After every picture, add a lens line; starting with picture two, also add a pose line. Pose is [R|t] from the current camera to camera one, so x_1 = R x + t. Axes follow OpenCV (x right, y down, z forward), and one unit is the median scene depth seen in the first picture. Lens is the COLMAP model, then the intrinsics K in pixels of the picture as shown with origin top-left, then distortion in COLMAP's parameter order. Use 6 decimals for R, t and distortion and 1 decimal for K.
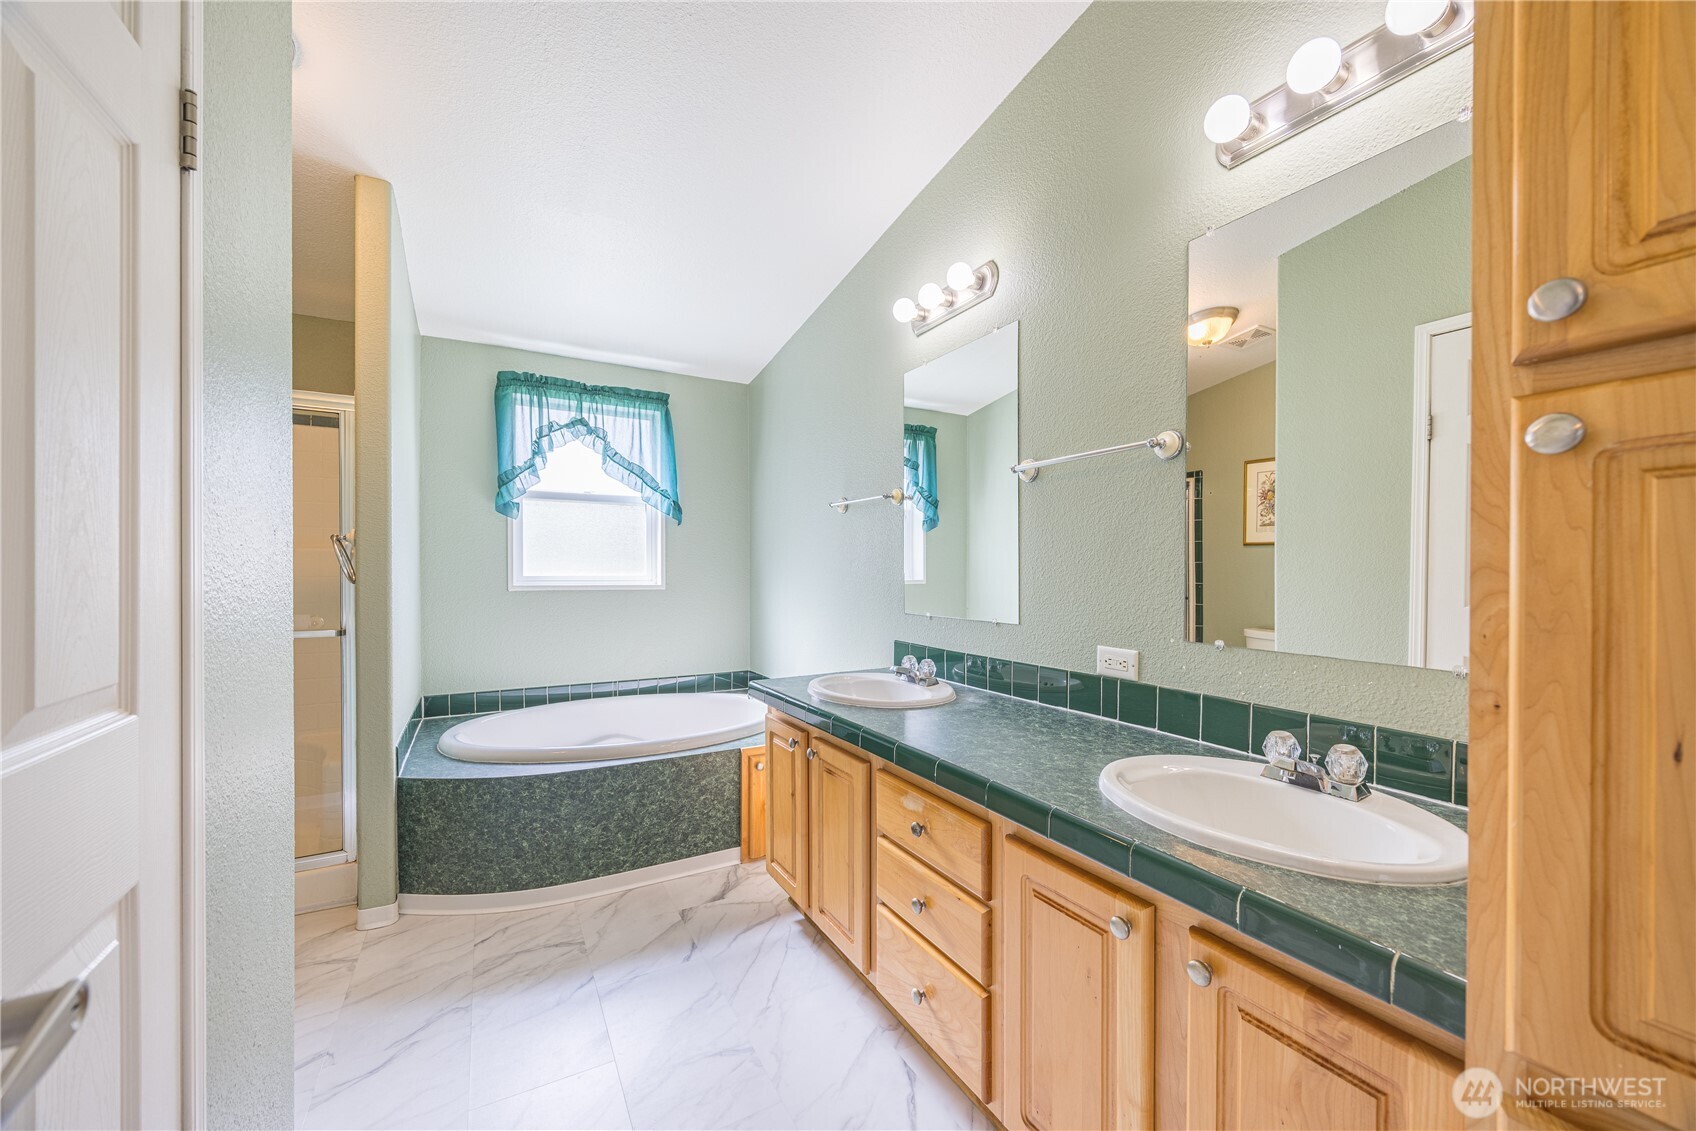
lens RADIAL K [[643.3, 0, 848.8], [0, 643.3, 570.9], [0, 0, 1]] dist [-0.003682, 0.000180]
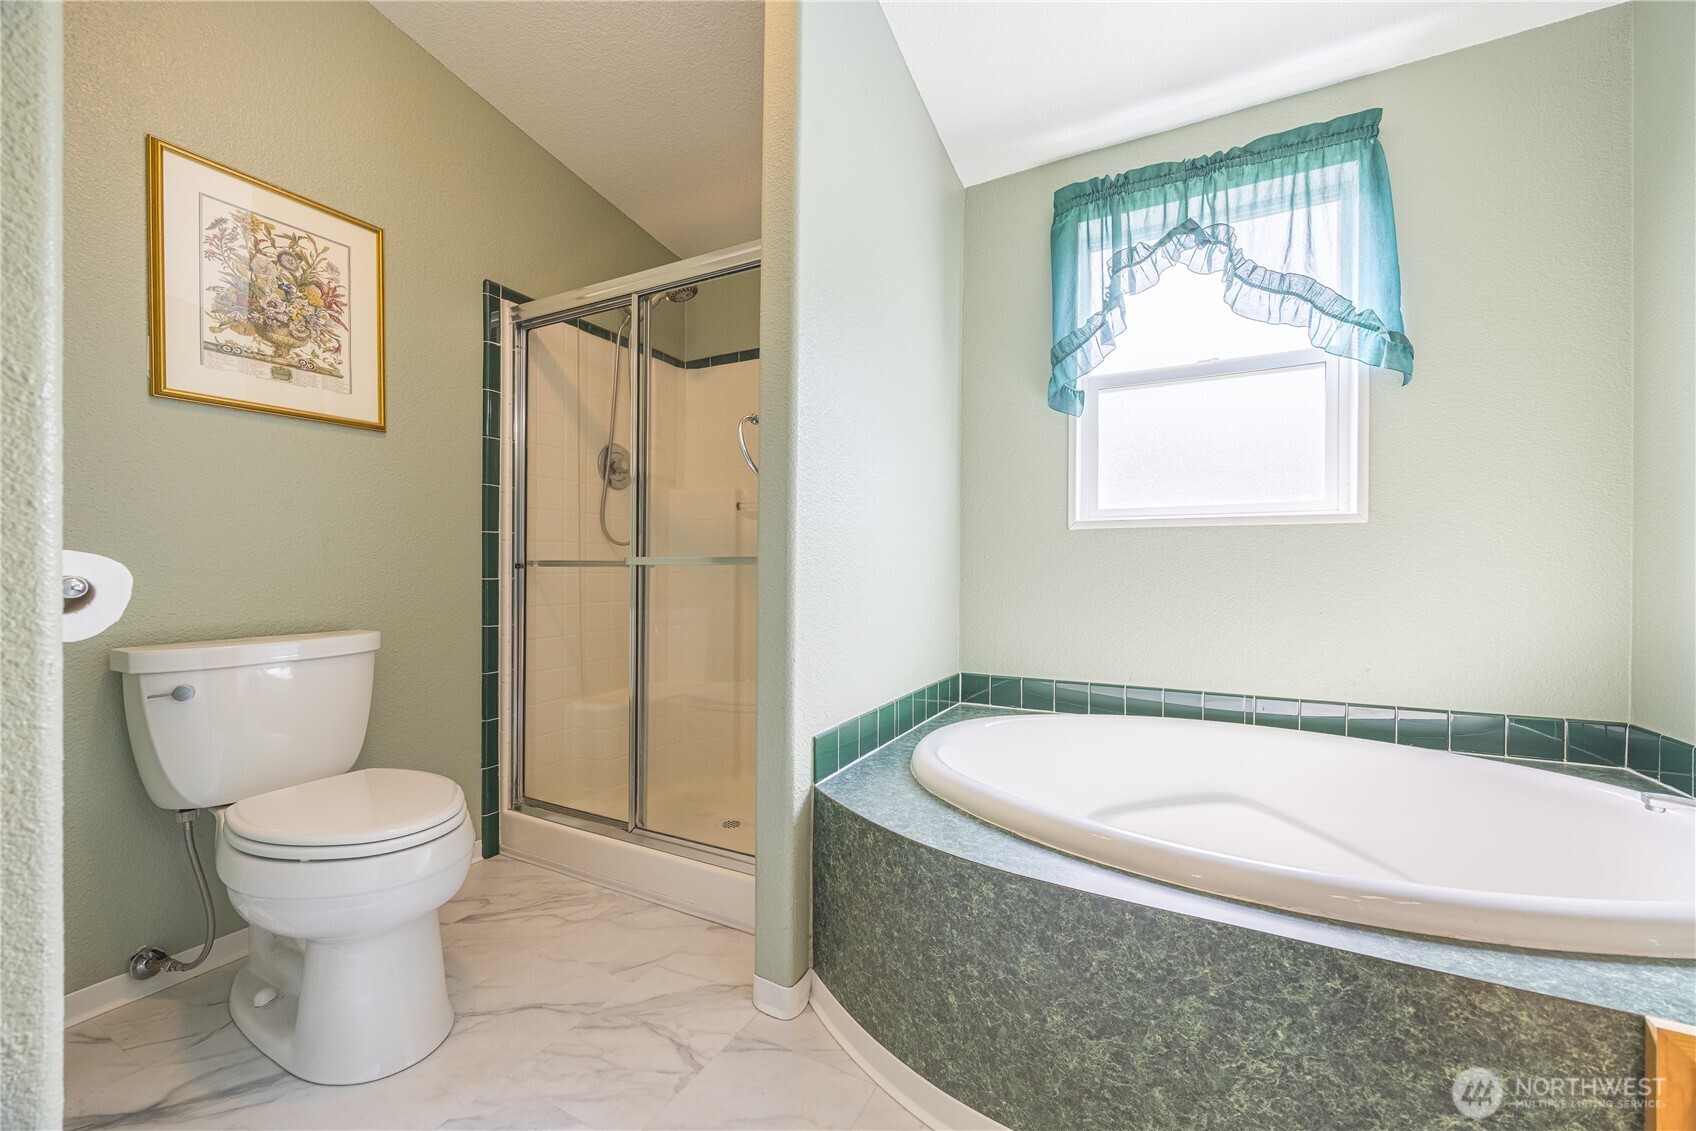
lens RADIAL K [[643.3, 0, 858.3], [0, 643.3, 575.2], [0, 0, 1]] dist [-0.003682, 0.000180]
pose [[0.541395, 0.005957, -0.840747, -0.111052], [-0.002149, 0.999981, 0.005702, 0.084003], [0.840766, -0.001281, 0.541398, 0.527738]]
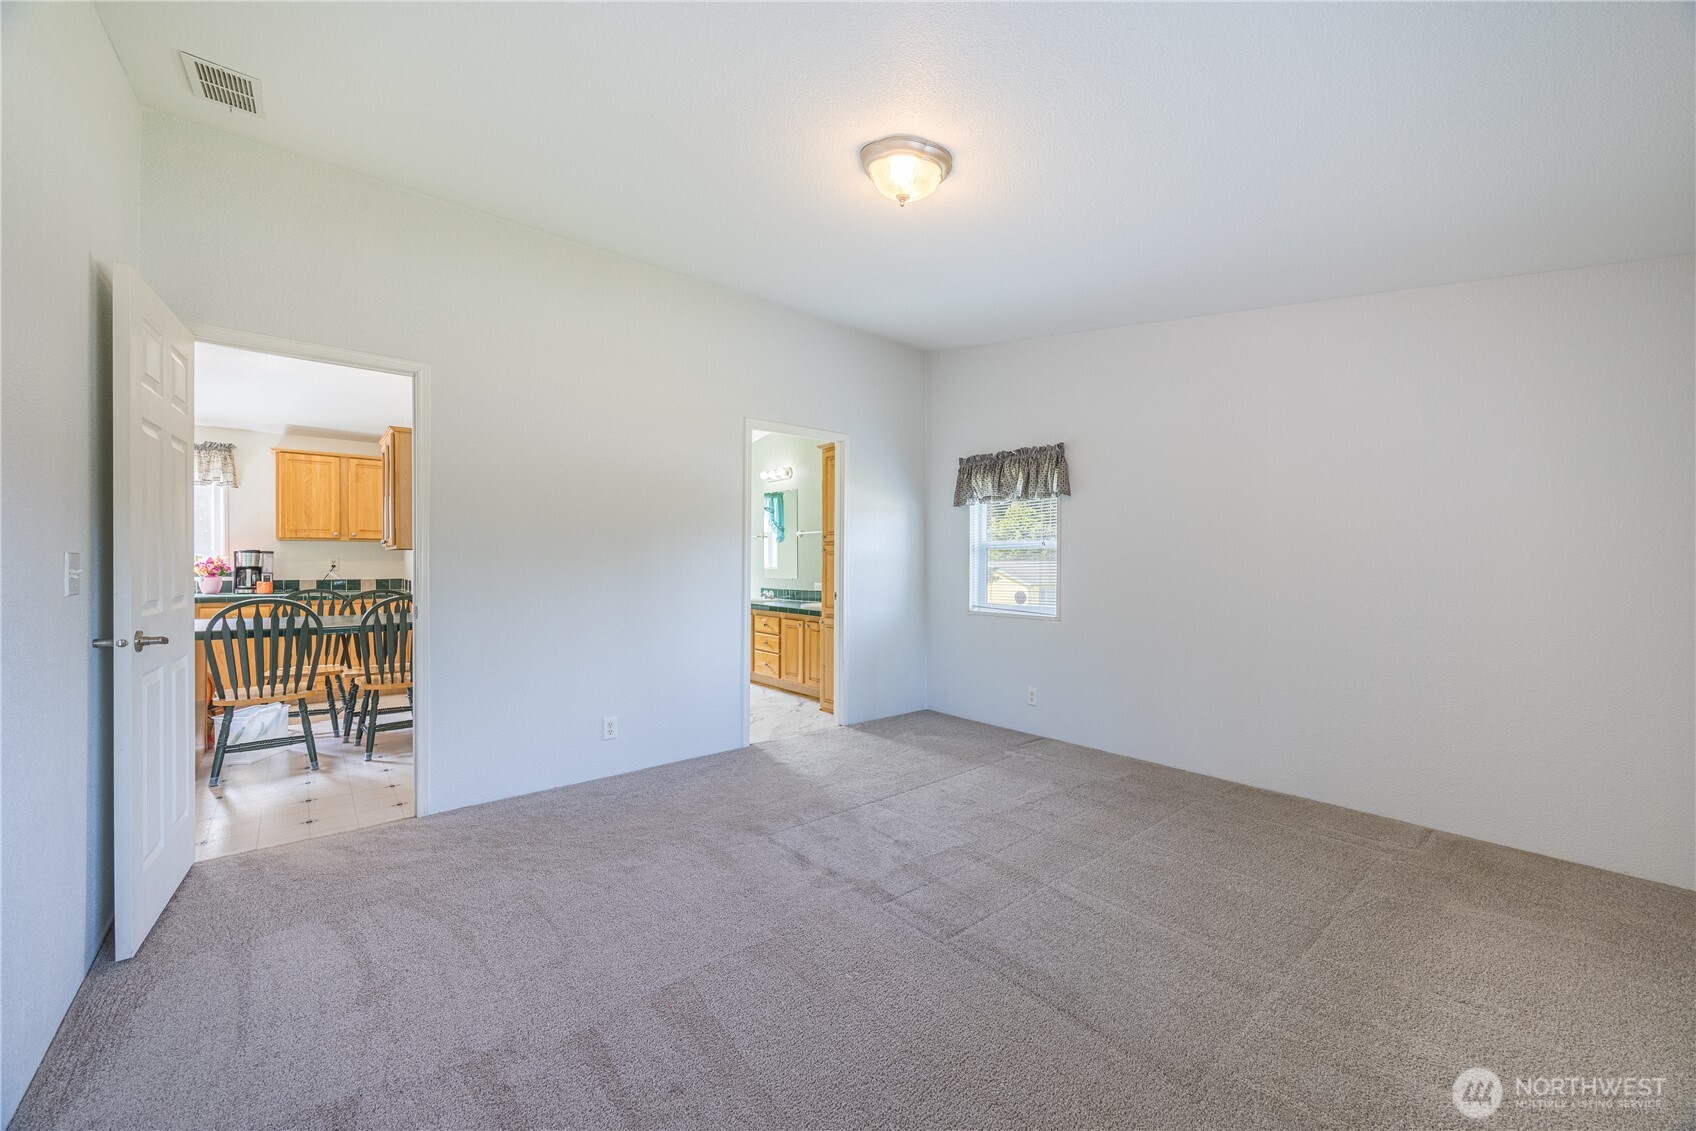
lens RADIAL K [[643.3, 0, 860.1], [0, 643.3, 560.4], [0, 0, 1]] dist [-0.003682, 0.000180]
pose [[0.977548, -0.003720, 0.210681, -0.084833], [0.003752, 0.999993, 0.000247, -0.010010], [-0.210680, 0.000549, 0.977555, -1.598159]]
